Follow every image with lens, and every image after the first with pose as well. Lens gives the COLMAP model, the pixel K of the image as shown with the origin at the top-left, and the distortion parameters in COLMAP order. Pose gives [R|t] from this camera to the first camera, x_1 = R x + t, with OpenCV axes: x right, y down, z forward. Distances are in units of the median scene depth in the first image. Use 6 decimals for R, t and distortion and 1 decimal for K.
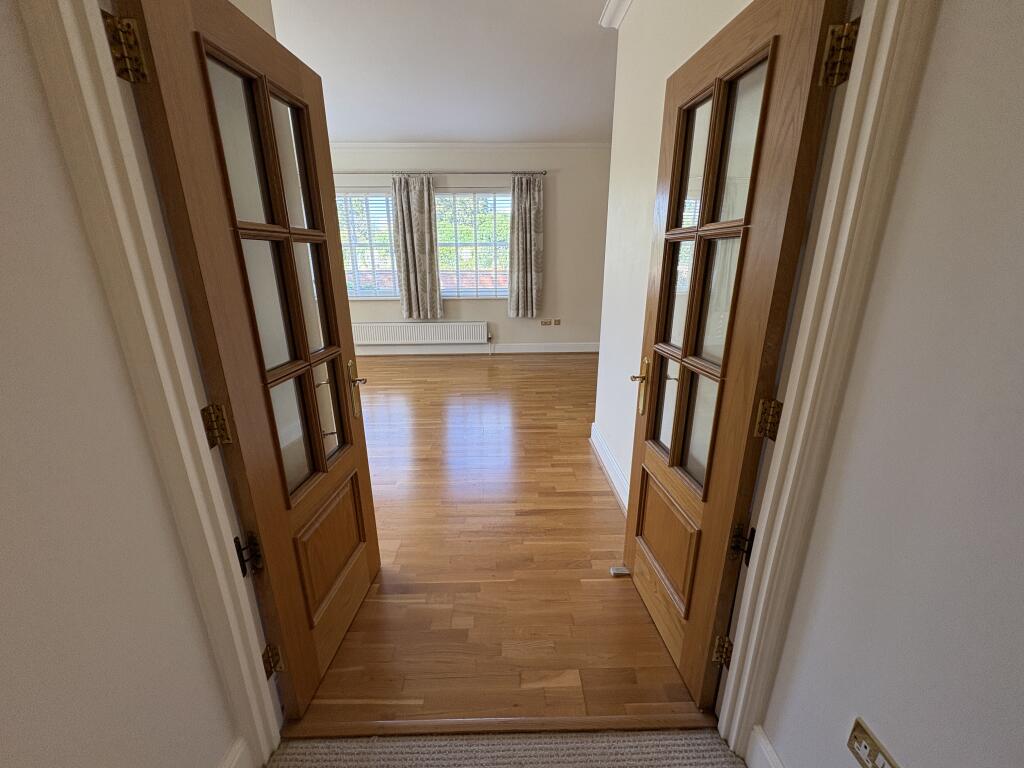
lens RADIAL K [[406.9, 0, 509.2], [0, 406.9, 383.1], [0, 0, 1]] dist [0.002424, -0.000573]
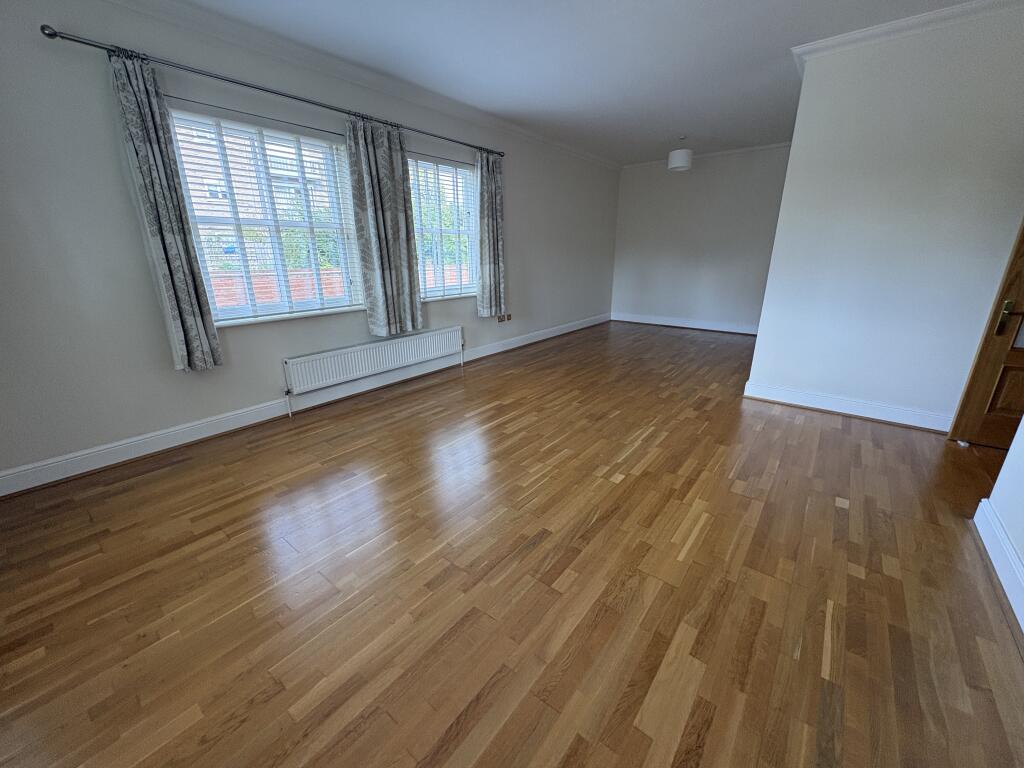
lens RADIAL K [[406.9, 0, 506.6], [0, 406.9, 384.1], [0, 0, 1]] dist [0.002424, -0.000573]
pose [[0.652803, -0.233886, 0.720518, -0.655829], [0.228910, 0.967583, 0.106689, -0.109275], [-0.722114, 0.095286, 0.685180, 0.402075]]
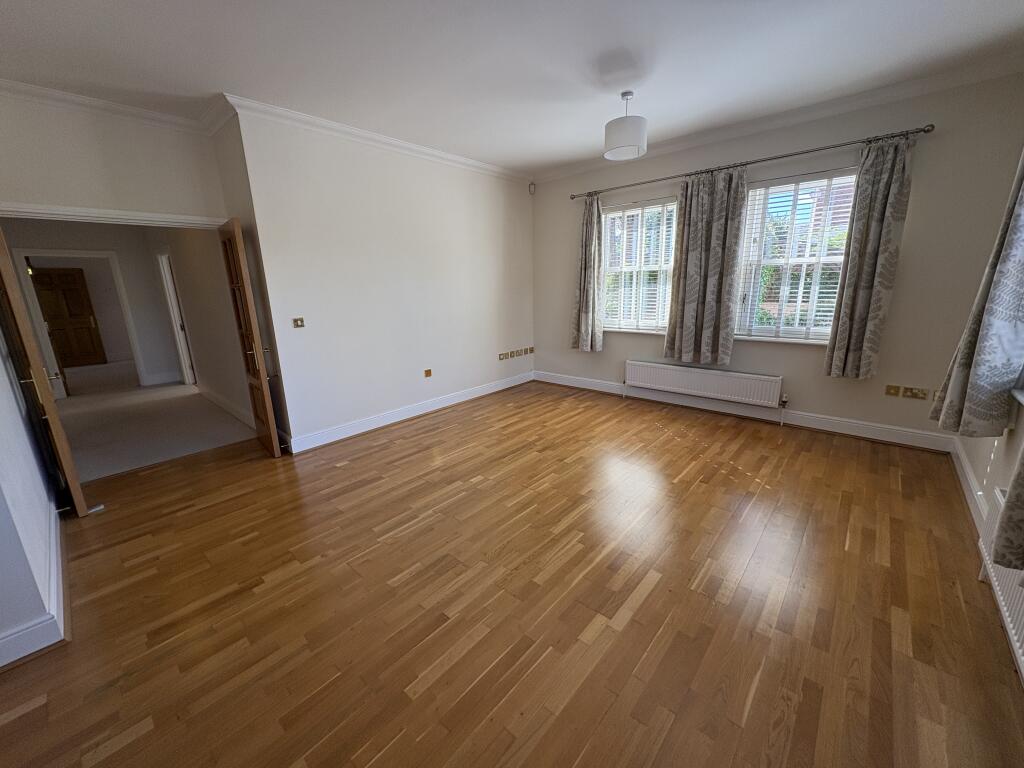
lens RADIAL K [[406.9, 0, 509.6], [0, 406.9, 384.4], [0, 0, 1]] dist [0.002424, -0.000573]
pose [[-0.684630, 0.201385, -0.700518, 0.065625], [-0.186976, 0.880393, 0.435831, -0.297737], [0.704501, 0.429363, -0.565089, 0.927775]]
